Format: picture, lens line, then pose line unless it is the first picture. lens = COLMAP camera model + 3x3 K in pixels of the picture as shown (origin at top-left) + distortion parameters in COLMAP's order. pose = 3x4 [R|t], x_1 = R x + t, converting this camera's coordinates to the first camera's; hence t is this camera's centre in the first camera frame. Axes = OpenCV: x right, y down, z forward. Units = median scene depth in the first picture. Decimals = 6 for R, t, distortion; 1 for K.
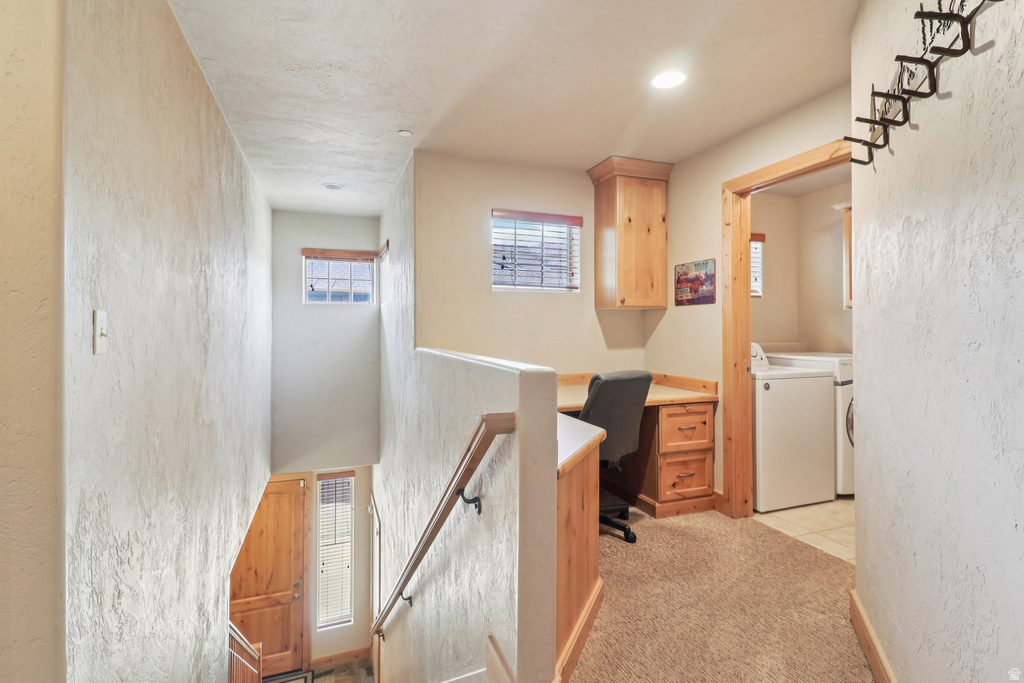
lens RADIAL K [[481.7, 0, 508.8], [0, 481.7, 331.7], [0, 0, 1]] dist [0.024205, -0.013765]
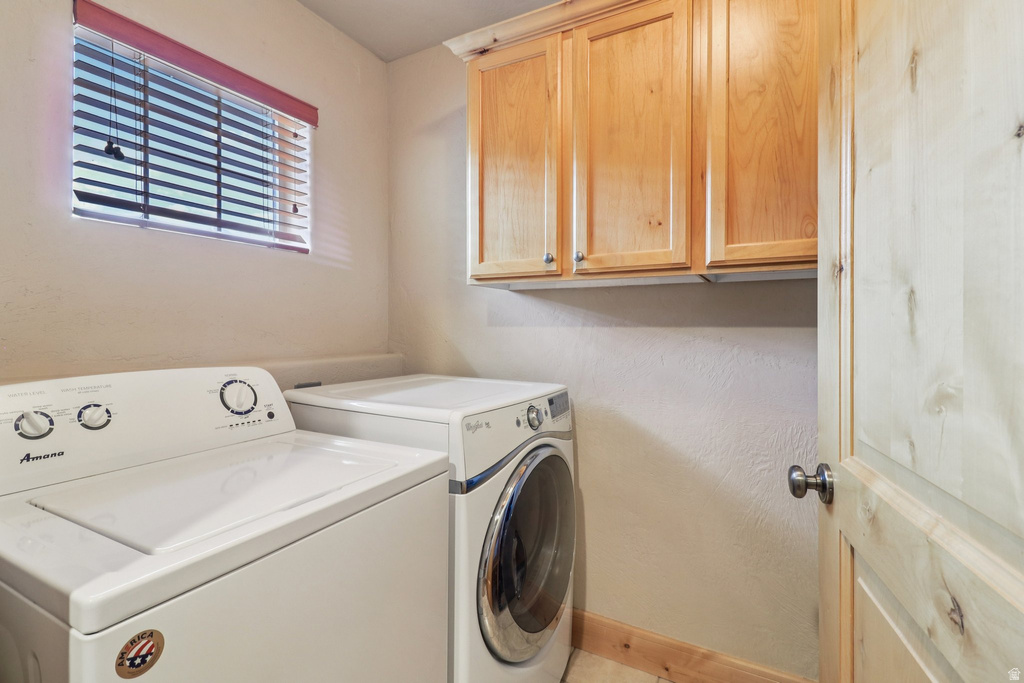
lens RADIAL K [[481.7, 0, 508.8], [0, 481.7, 331.7], [0, 0, 1]] dist [0.024205, -0.013765]
pose [[0.751921, -0.000780, 0.659252, 0.429040], [-0.004230, 0.999973, 0.006009, -0.004829], [-0.659239, -0.007307, 0.751898, 0.645293]]
